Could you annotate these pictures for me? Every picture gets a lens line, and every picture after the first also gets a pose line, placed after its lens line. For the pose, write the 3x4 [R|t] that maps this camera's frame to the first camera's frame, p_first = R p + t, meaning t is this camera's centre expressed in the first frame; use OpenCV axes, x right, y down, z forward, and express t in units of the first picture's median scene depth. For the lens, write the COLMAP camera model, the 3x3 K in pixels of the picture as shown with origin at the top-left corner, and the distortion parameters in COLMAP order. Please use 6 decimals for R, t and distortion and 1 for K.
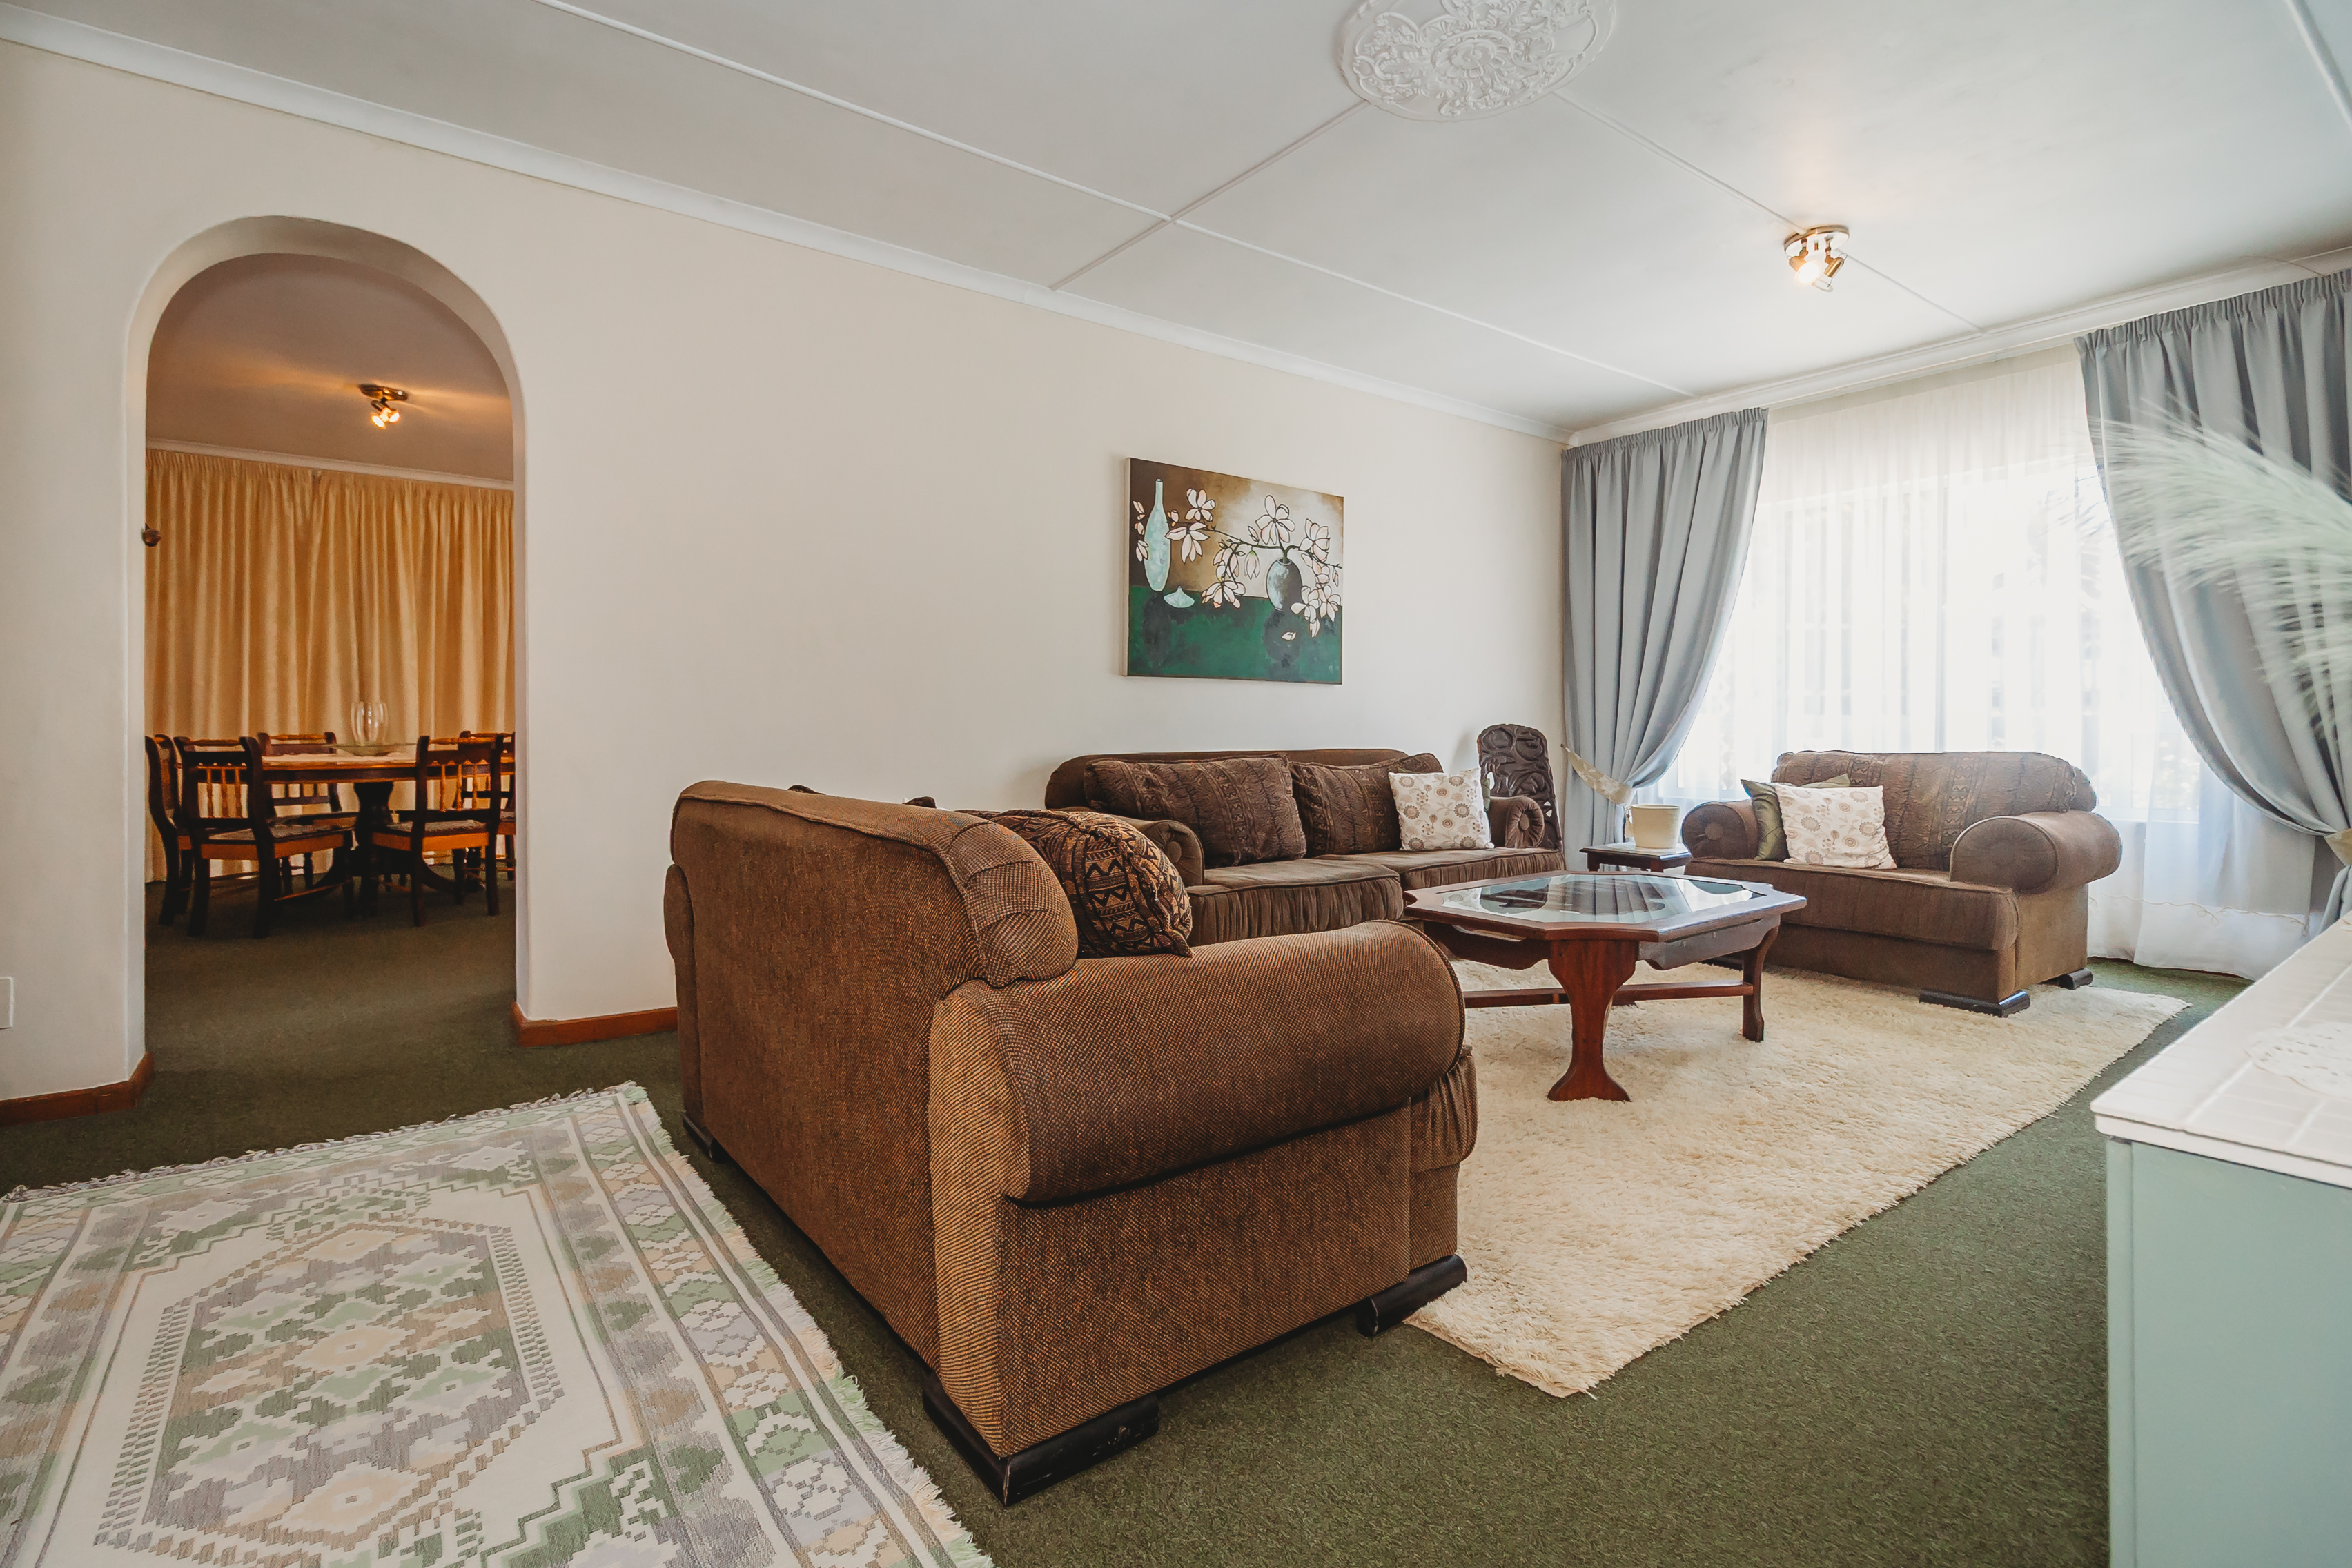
lens RADIAL K [[1103.0, 0, 1159.9], [0, 1103.0, 738.6], [0, 0, 1]] dist [-0.000415, 0.000423]
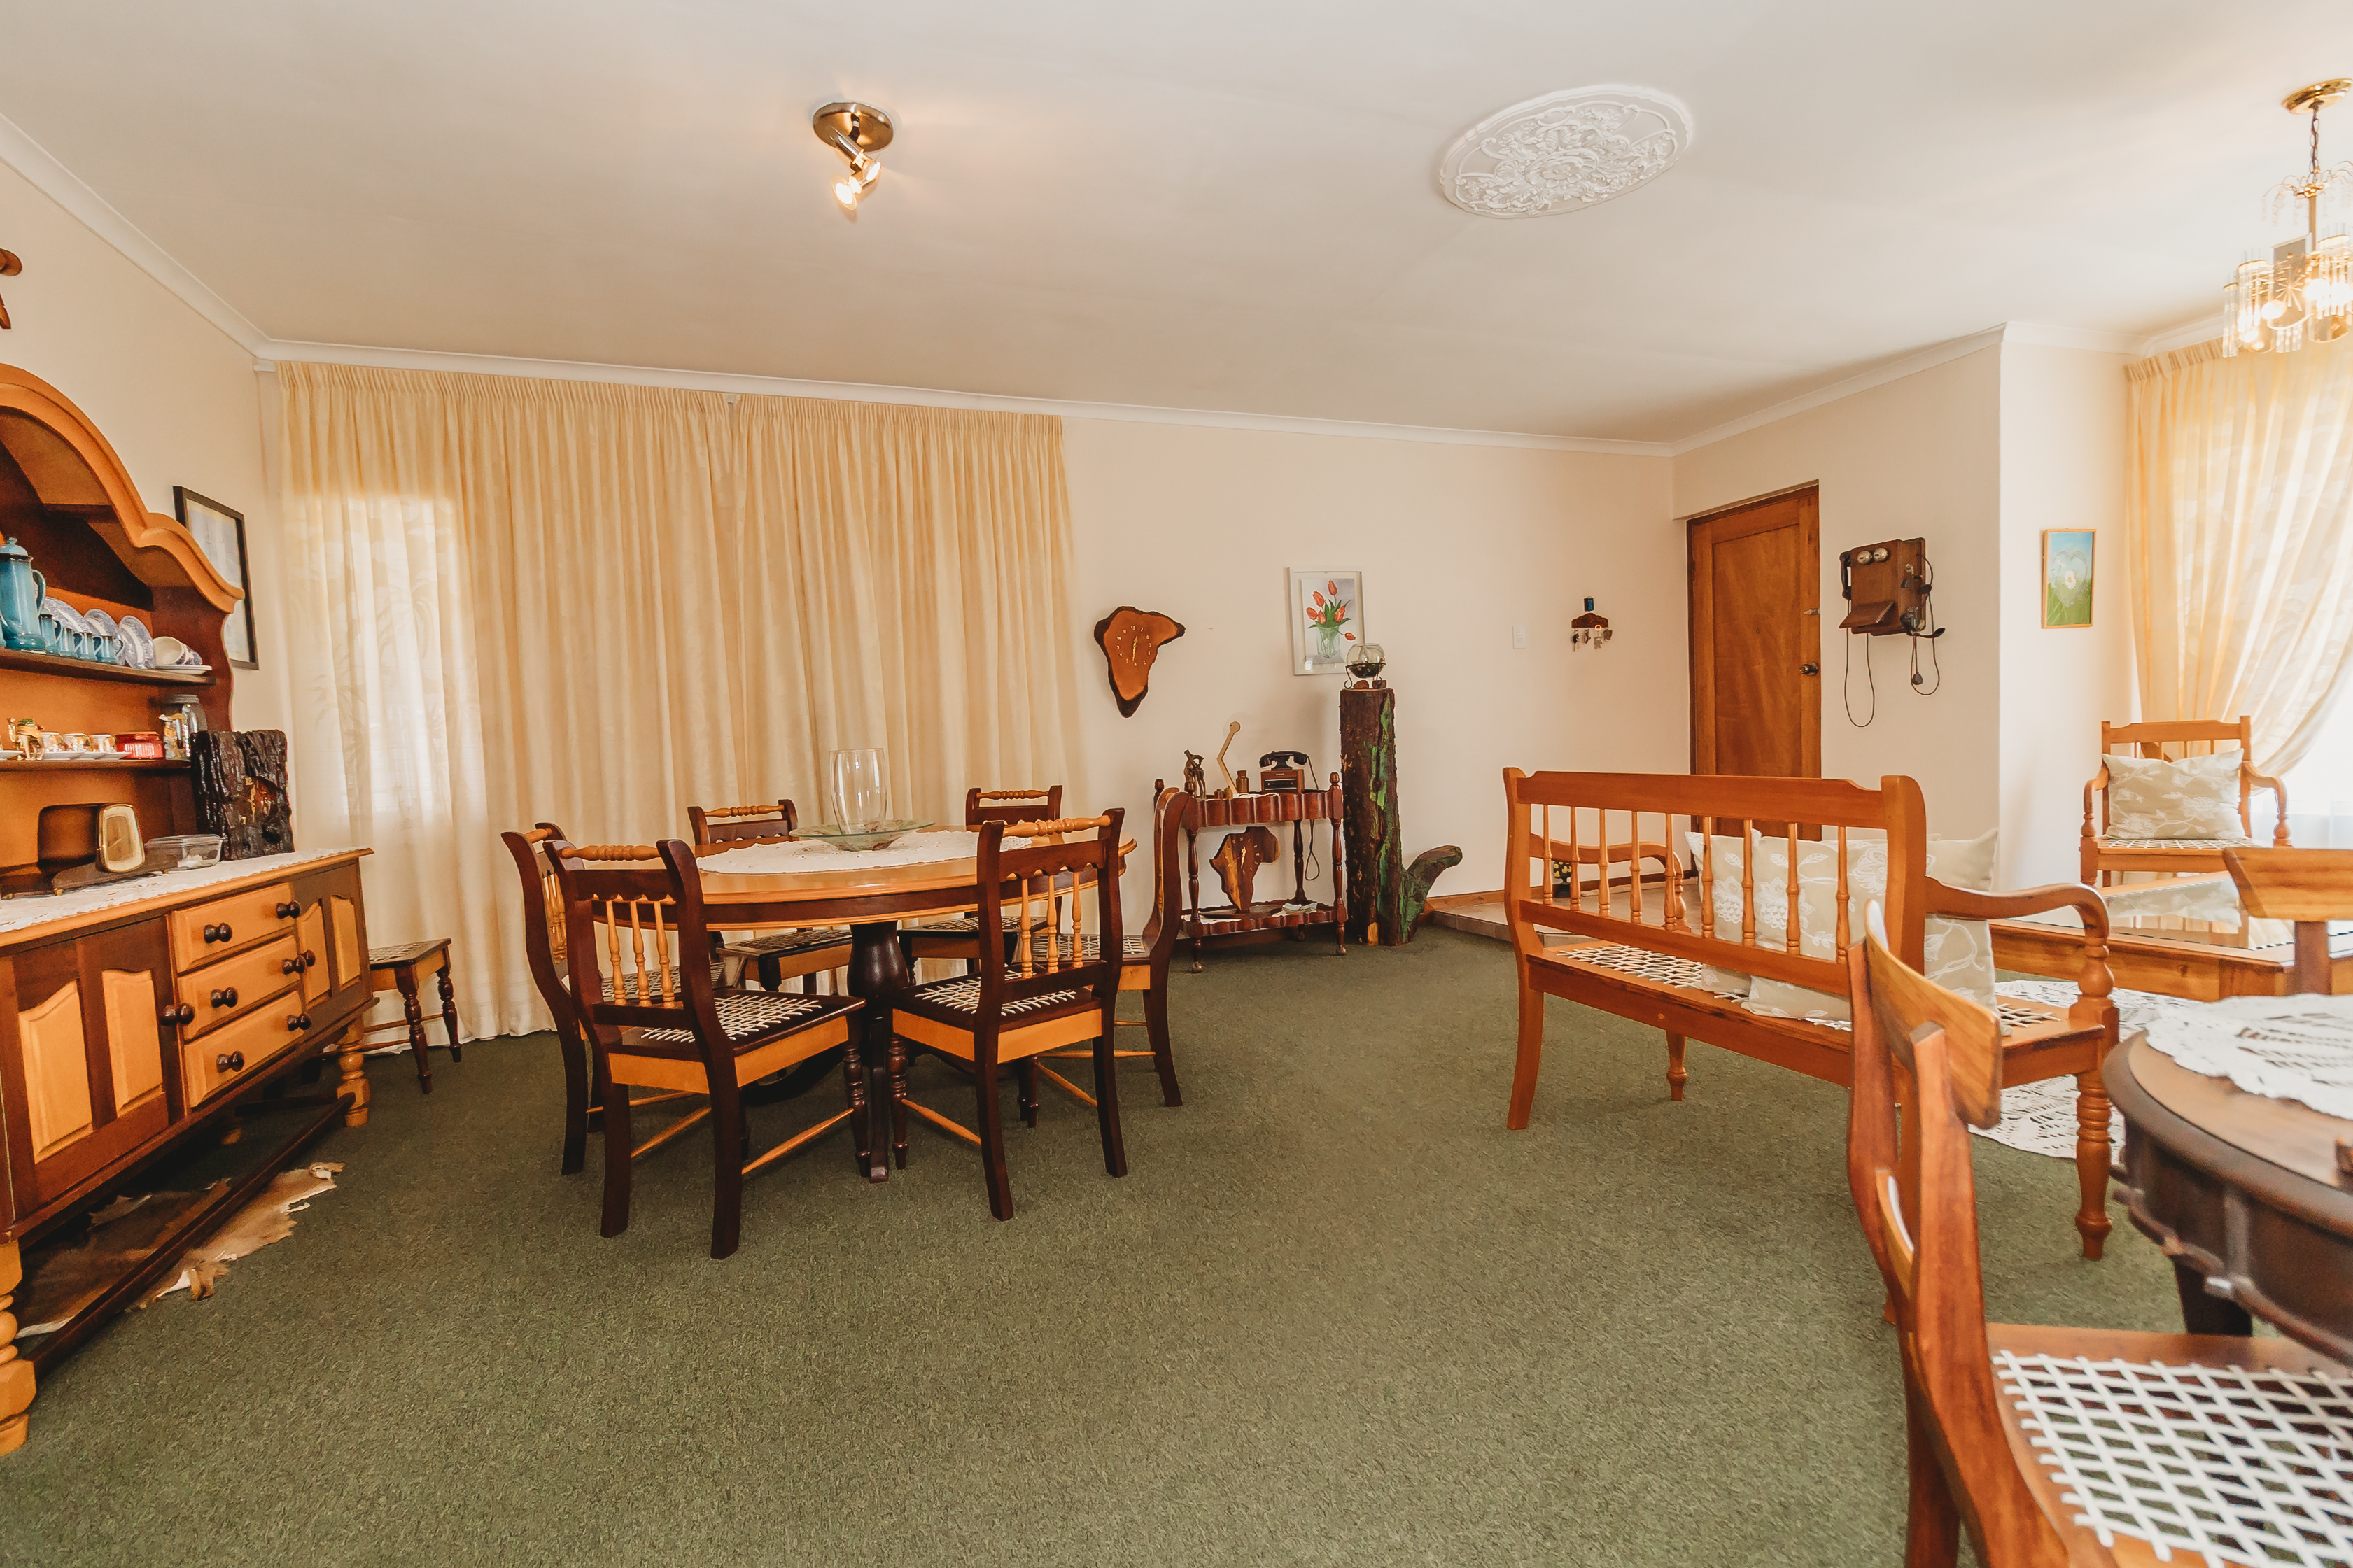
lens RADIAL K [[1103.3, 0, 1167.8], [0, 1103.3, 802.1], [0, 0, 1]] dist [-0.000415, 0.000423]
pose [[0.961736, -0.037390, -0.271415, -0.141778], [0.050924, 0.997777, 0.042990, -0.007087], [0.269204, -0.055167, 0.961502, 0.173424]]
